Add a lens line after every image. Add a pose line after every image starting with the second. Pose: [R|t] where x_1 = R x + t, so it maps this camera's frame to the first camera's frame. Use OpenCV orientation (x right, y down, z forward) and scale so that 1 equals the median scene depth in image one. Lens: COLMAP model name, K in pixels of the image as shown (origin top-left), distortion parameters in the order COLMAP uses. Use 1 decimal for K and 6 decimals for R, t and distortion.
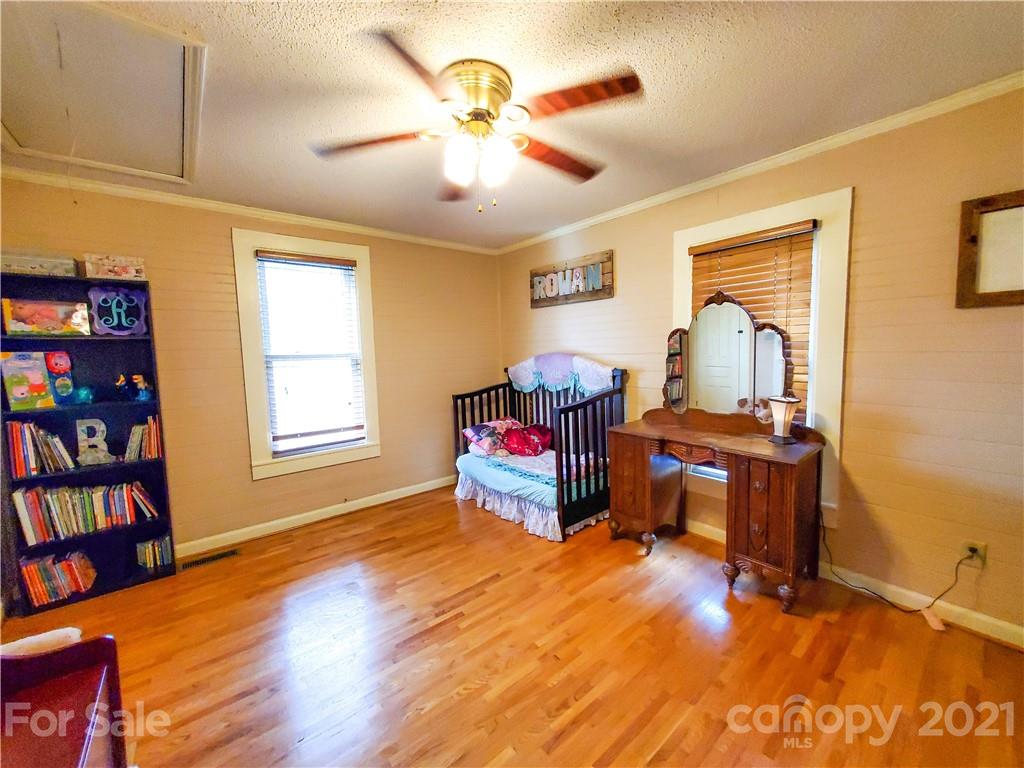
lens RADIAL K [[403.3, 0, 517.0], [0, 403.3, 382.6], [0, 0, 1]] dist [-0.000168, -0.001743]
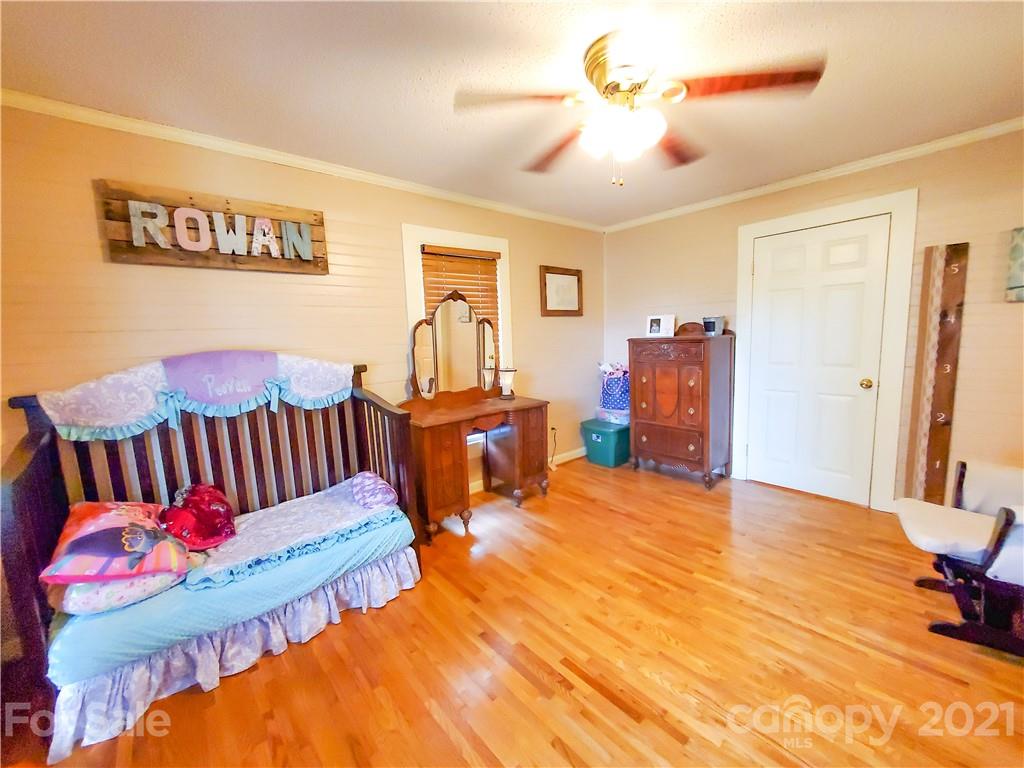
lens RADIAL K [[403.3, 0, 515.7], [0, 403.3, 384.8], [0, 0, 1]] dist [-0.000168, -0.001743]
pose [[-0.022916, -0.100960, 0.994627, -0.680412], [0.122411, 0.987119, 0.103018, -0.045367], [-0.992215, 0.124114, -0.010262, 0.807417]]
